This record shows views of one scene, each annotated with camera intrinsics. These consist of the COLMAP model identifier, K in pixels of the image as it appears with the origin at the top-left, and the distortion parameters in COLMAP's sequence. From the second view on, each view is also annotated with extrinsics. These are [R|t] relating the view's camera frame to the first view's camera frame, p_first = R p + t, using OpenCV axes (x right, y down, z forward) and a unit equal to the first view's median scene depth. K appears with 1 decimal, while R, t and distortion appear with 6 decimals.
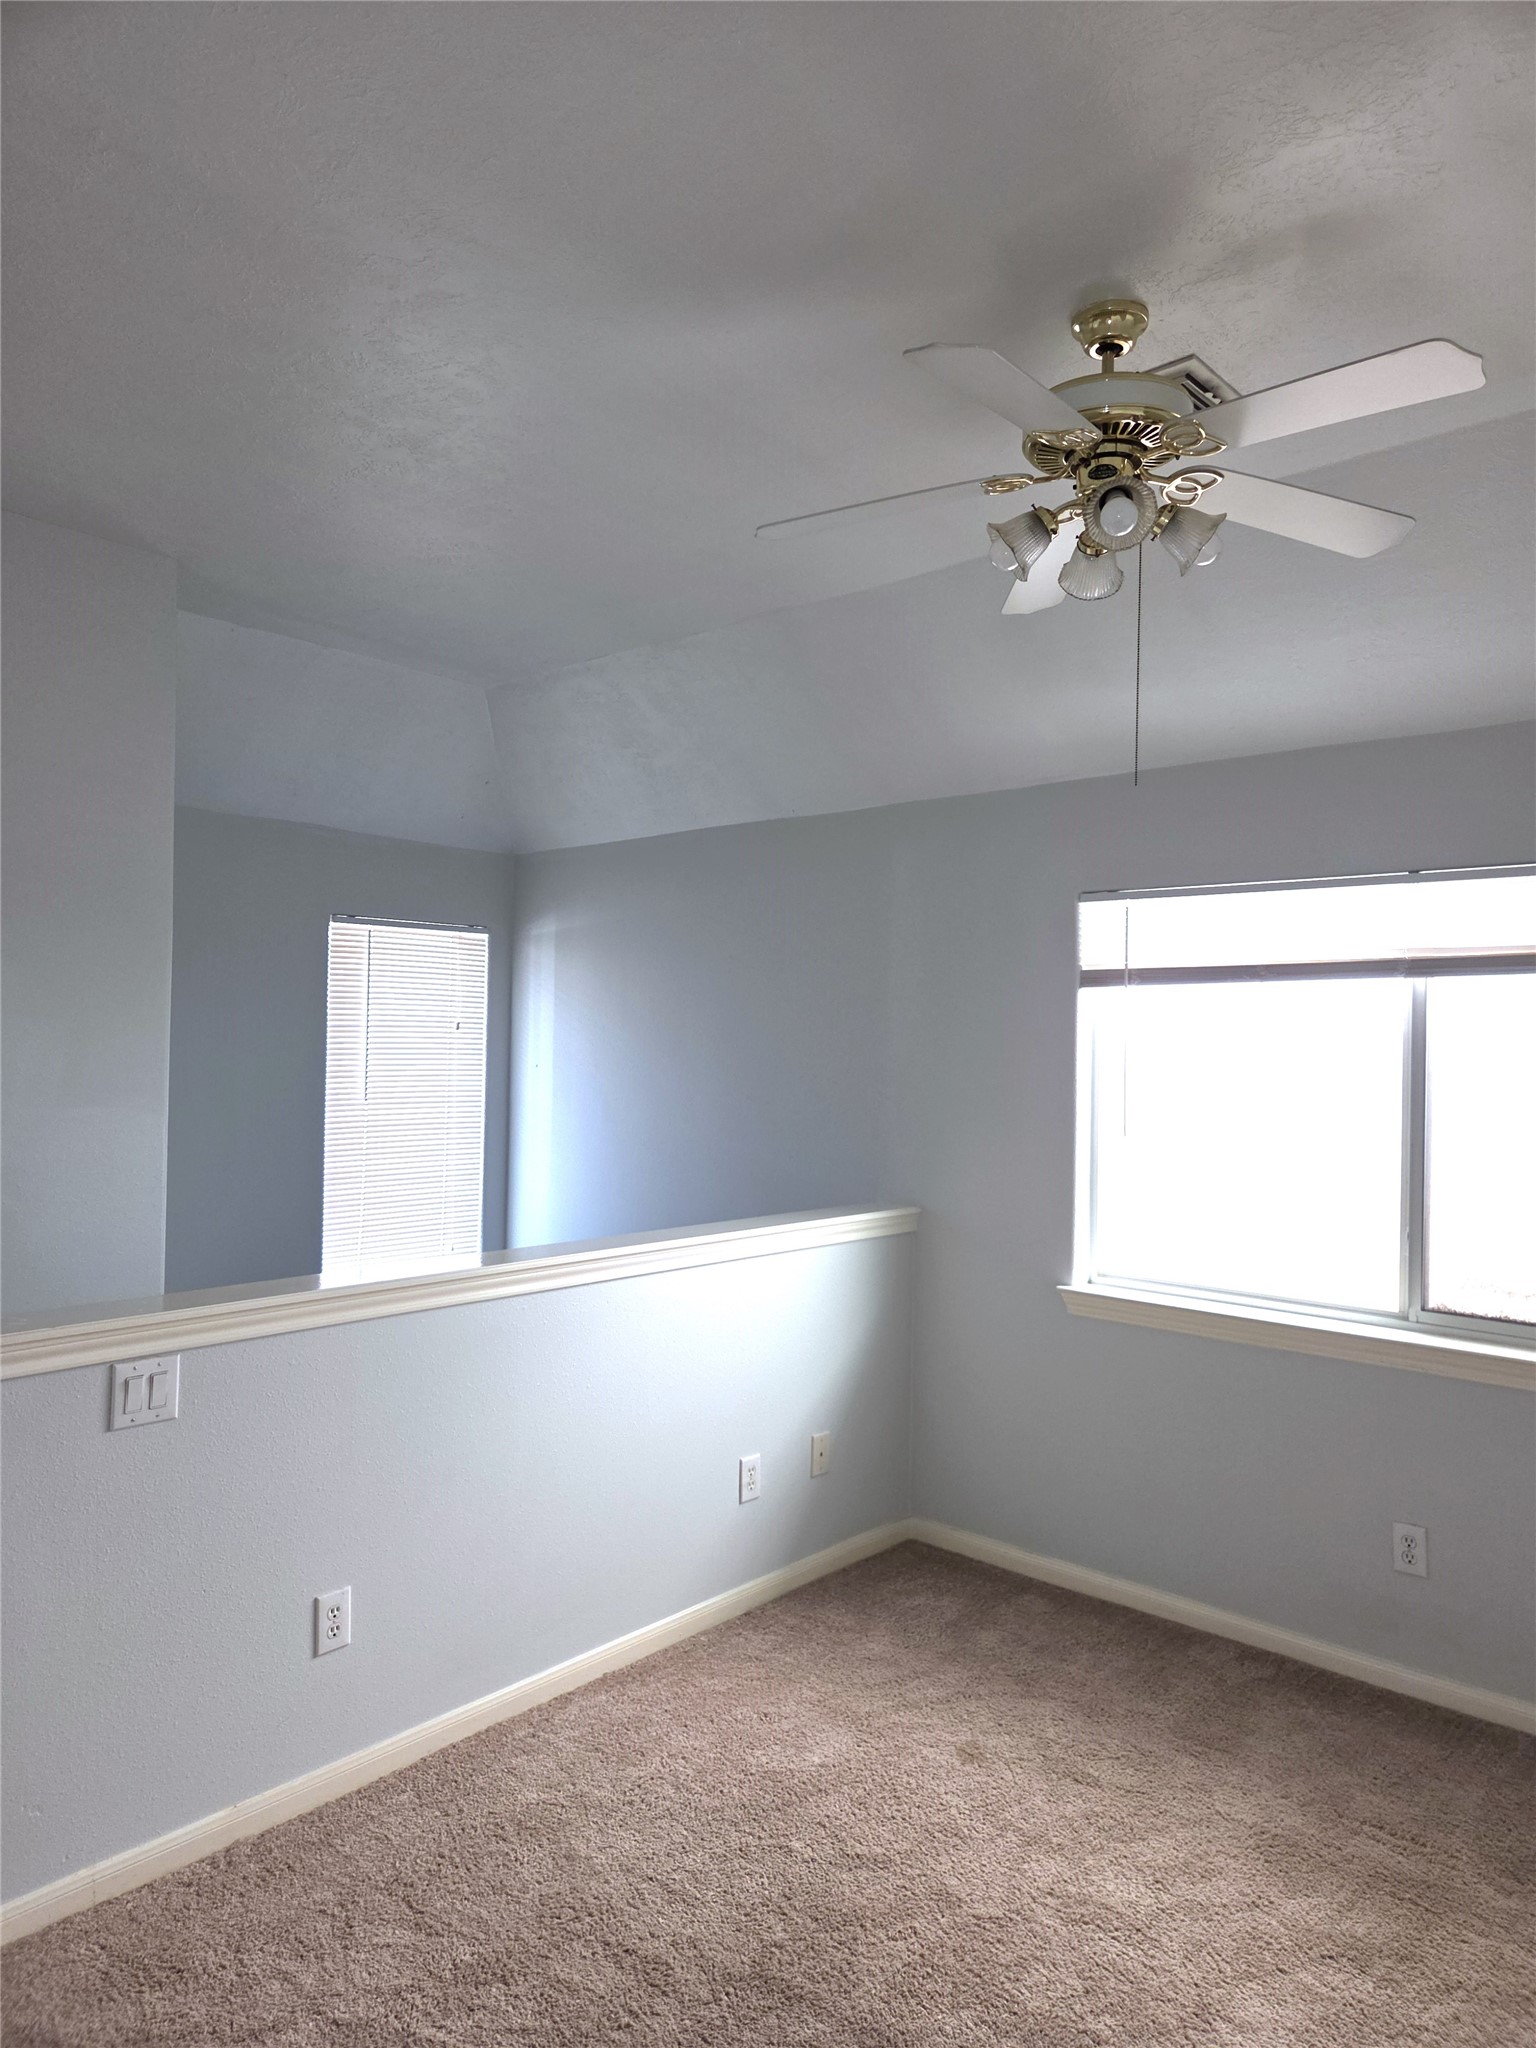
lens RADIAL K [[1399.9, 0, 768.0], [0, 1399.9, 1024.0], [0, 0, 1]] dist [0.006384, 0.001594]
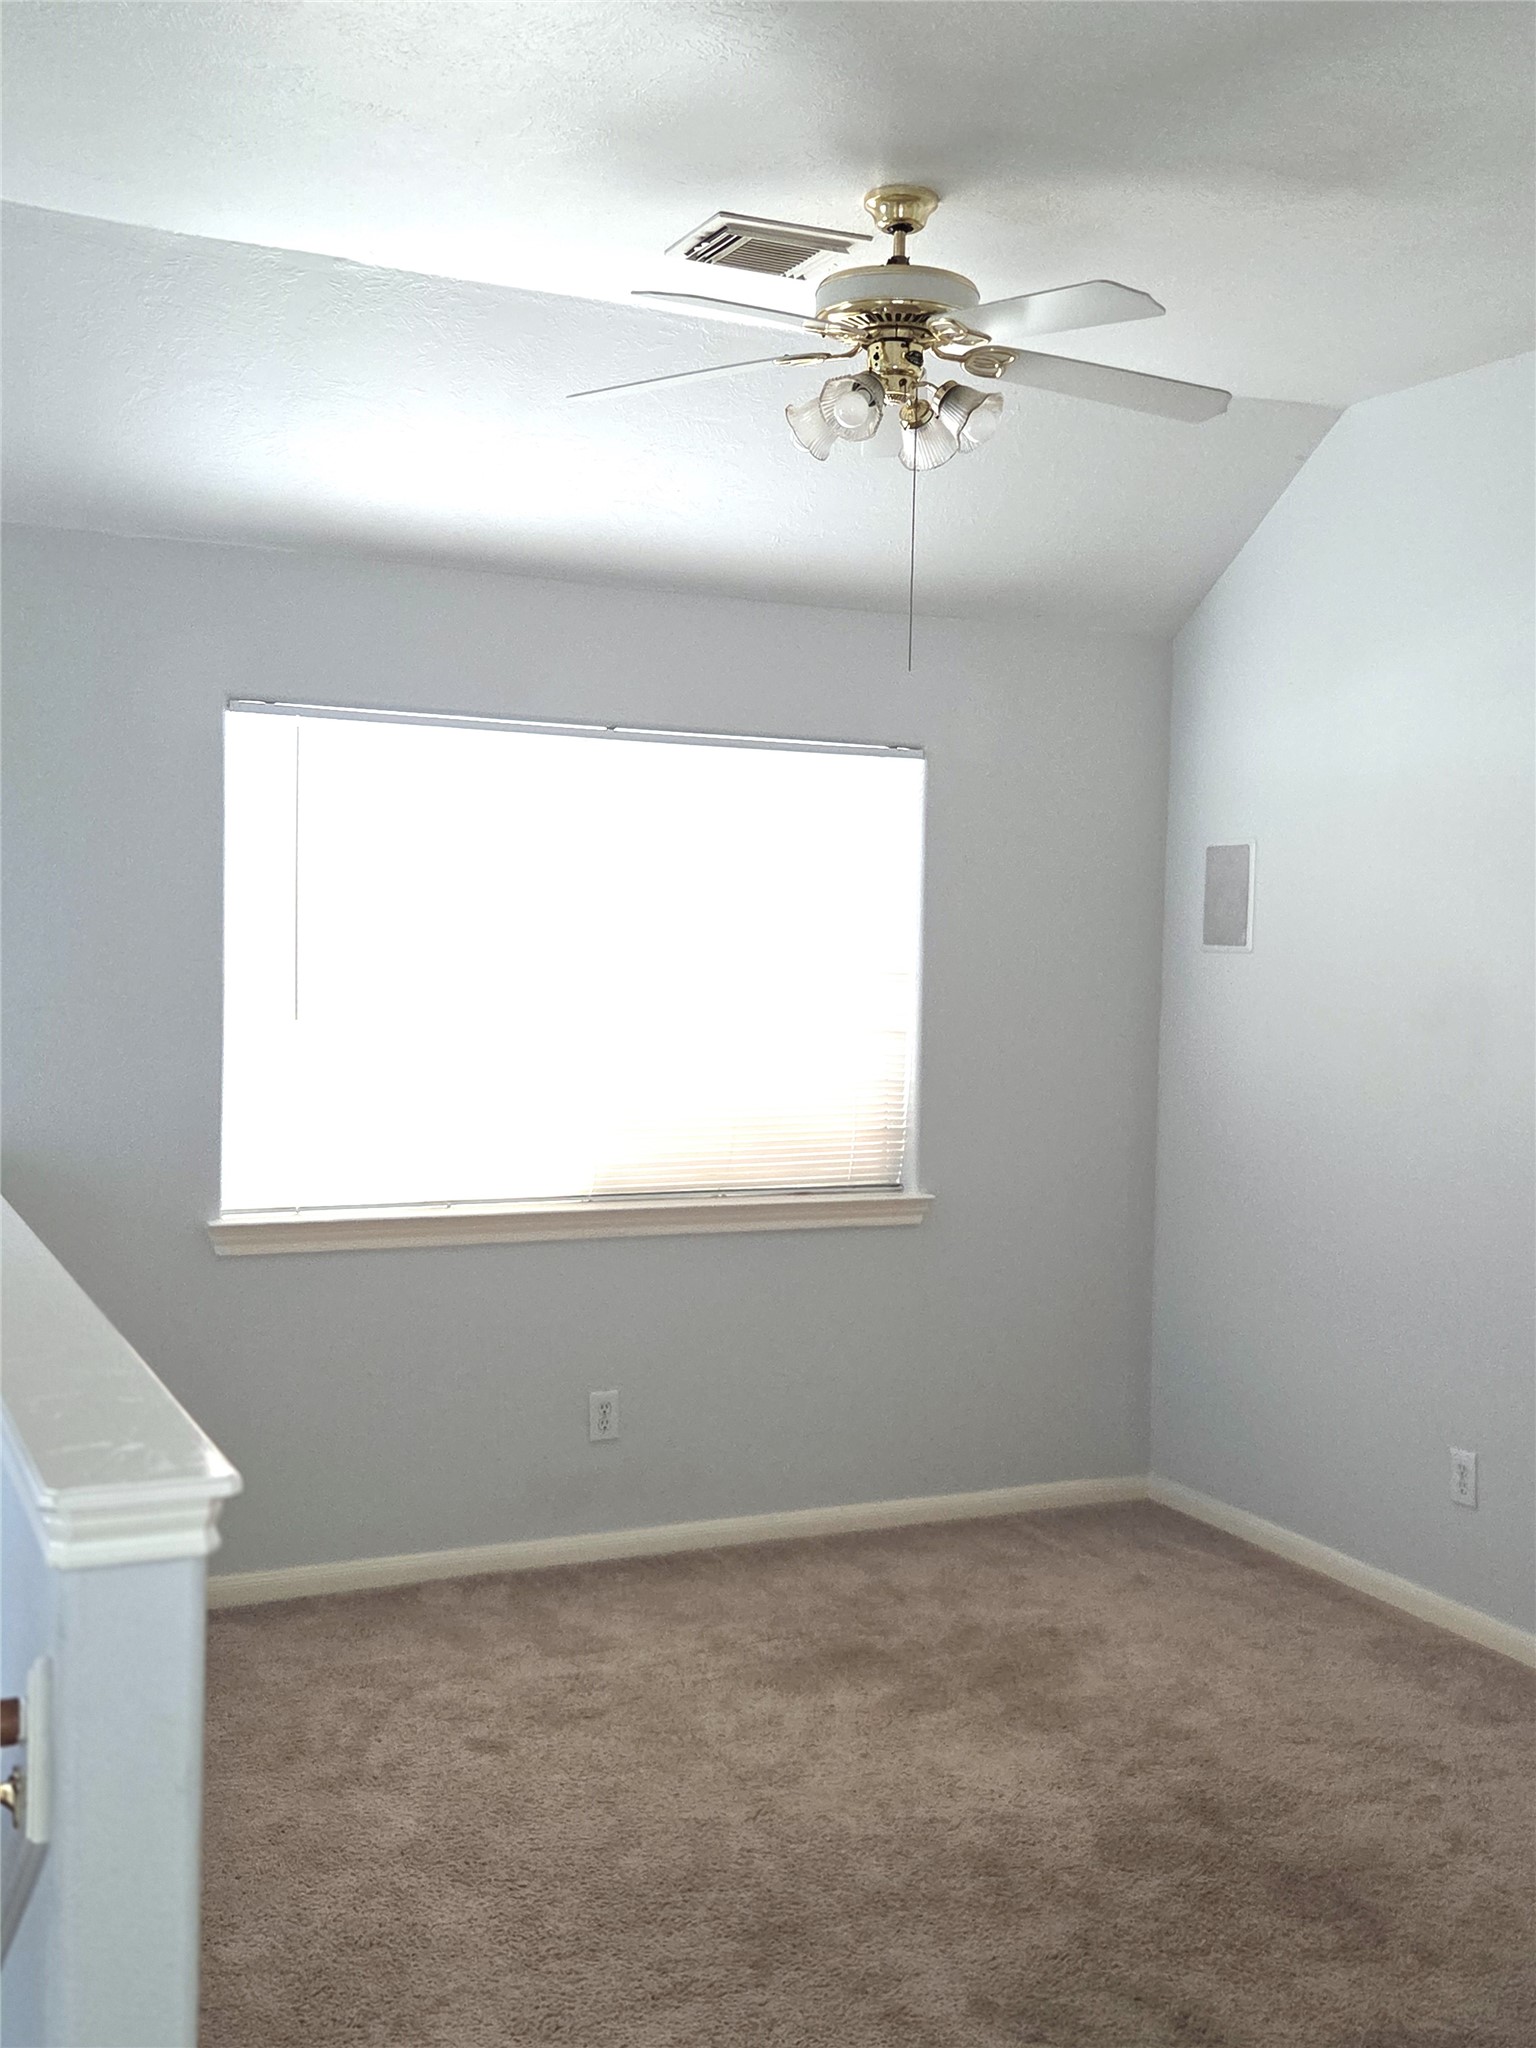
lens RADIAL K [[2103.1, 0, 768.0], [0, 2103.1, 1024.0], [0, 0, 1]] dist [0.098546, -0.198926]
pose [[0.378202, -0.049818, 0.924381, -0.864048], [-0.024431, 0.997666, 0.063764, 0.000903], [-0.925401, -0.046699, 0.376102, 0.347268]]
